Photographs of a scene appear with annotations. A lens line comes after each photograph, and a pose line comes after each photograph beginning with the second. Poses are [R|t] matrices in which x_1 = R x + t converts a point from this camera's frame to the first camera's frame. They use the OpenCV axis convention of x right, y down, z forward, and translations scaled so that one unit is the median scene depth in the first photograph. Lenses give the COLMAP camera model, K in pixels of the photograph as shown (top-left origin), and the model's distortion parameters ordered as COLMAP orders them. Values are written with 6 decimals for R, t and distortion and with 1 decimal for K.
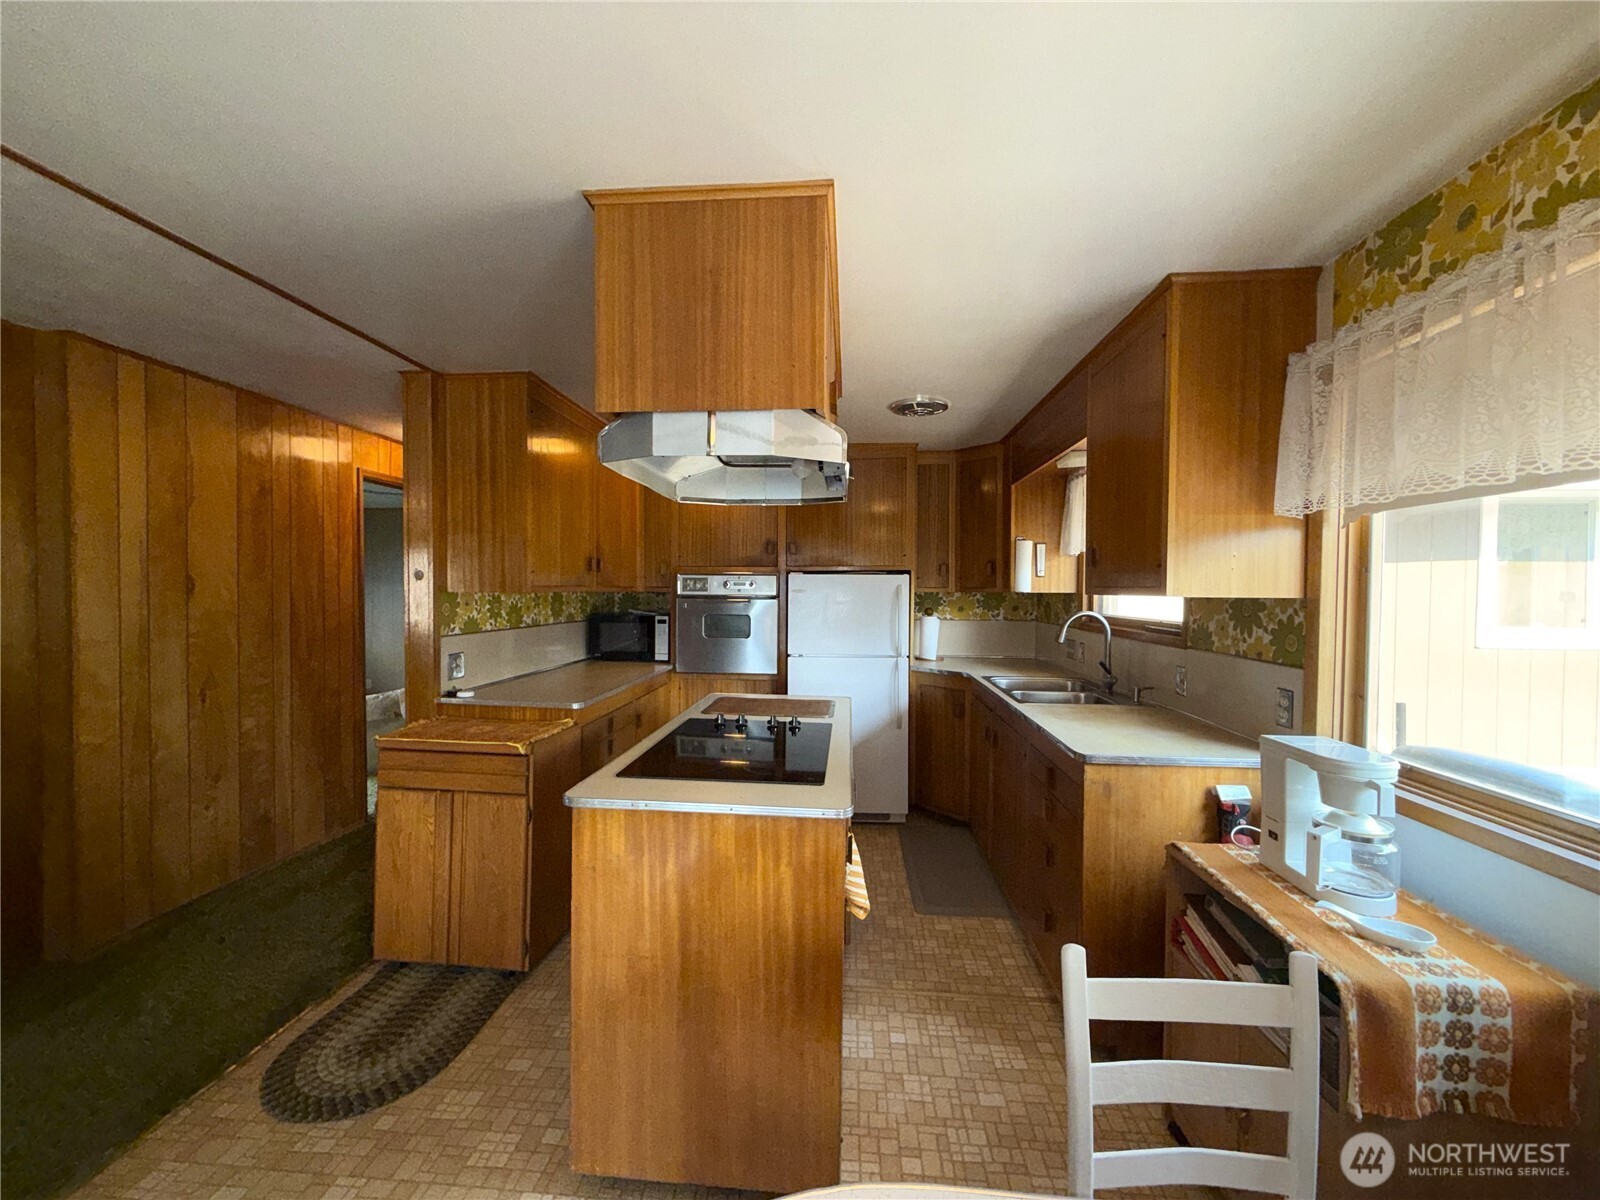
lens RADIAL K [[640.5, 0, 796.5], [0, 640.5, 601.5], [0, 0, 1]] dist [0.001255, 0.000246]
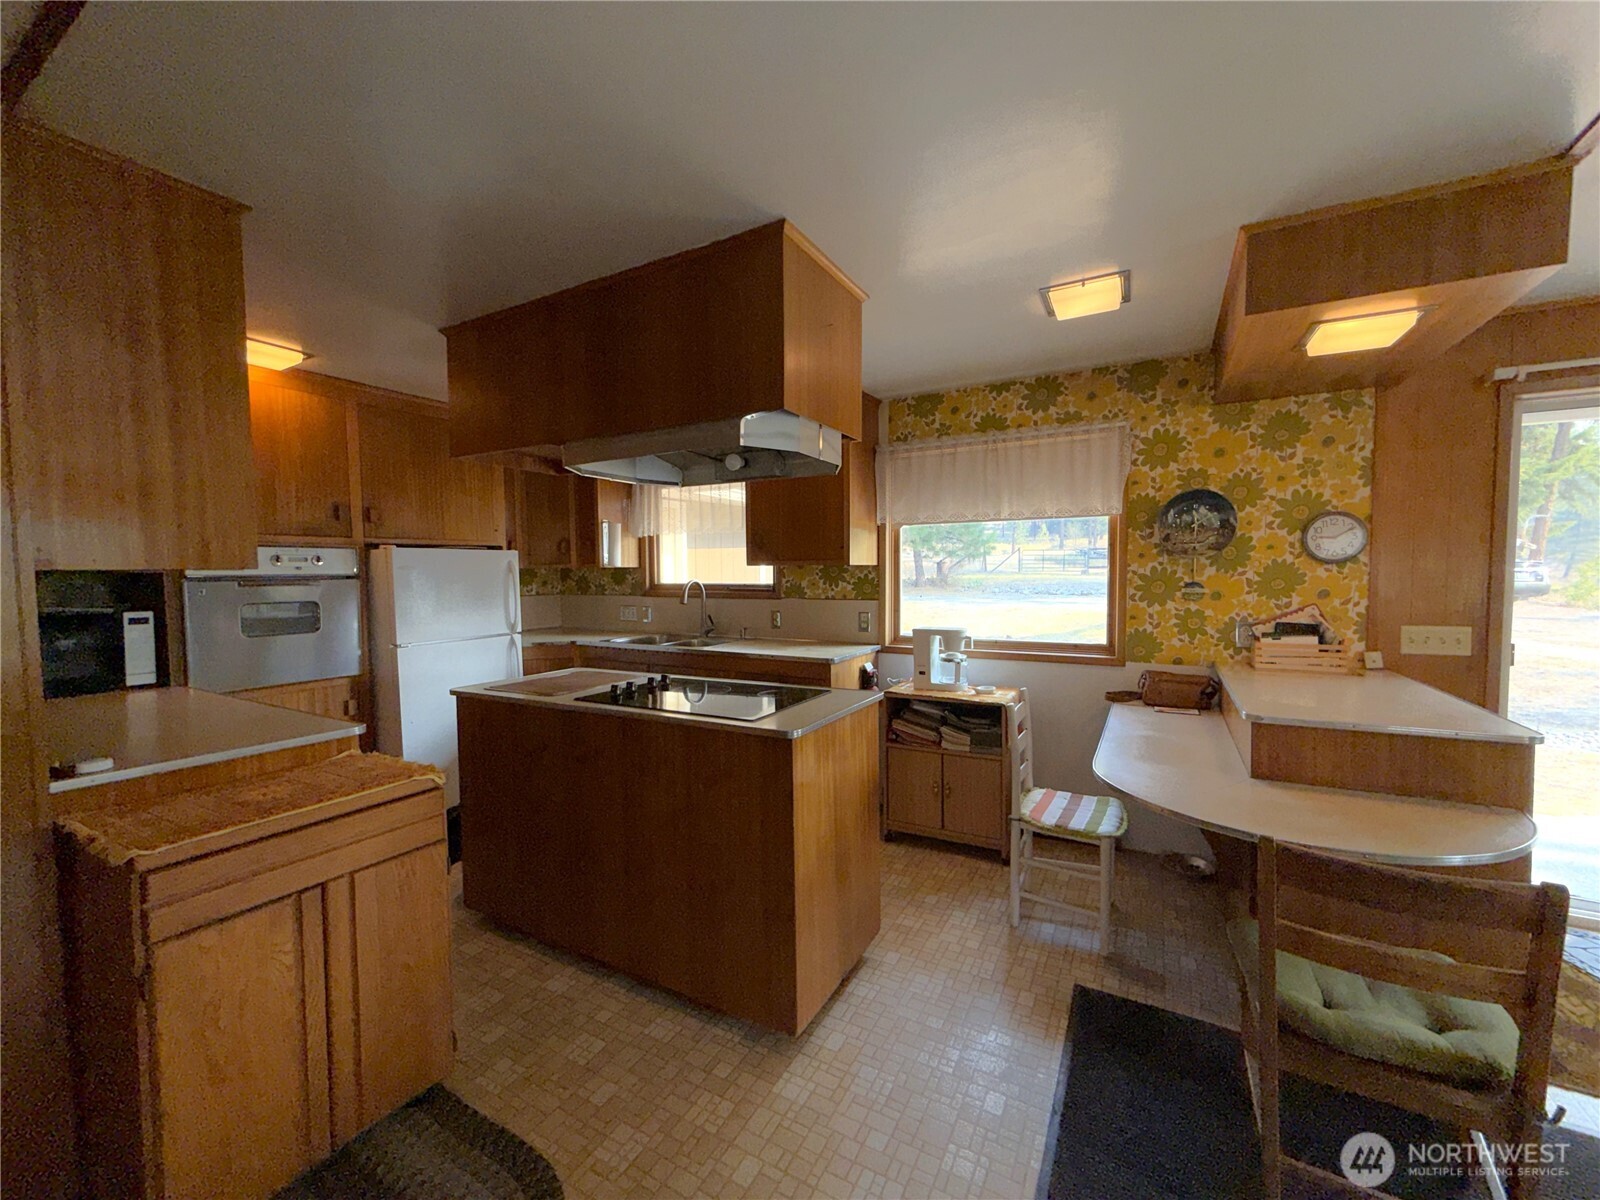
lens RADIAL K [[640.5, 0, 796.5], [0, 640.5, 601.5], [0, 0, 1]] dist [0.001255, 0.000246]
pose [[0.415126, -0.055177, 0.908089, -0.915198], [0.030379, 0.998443, 0.046780, 0.006061], [-0.909257, 0.008167, 0.416156, 0.319685]]
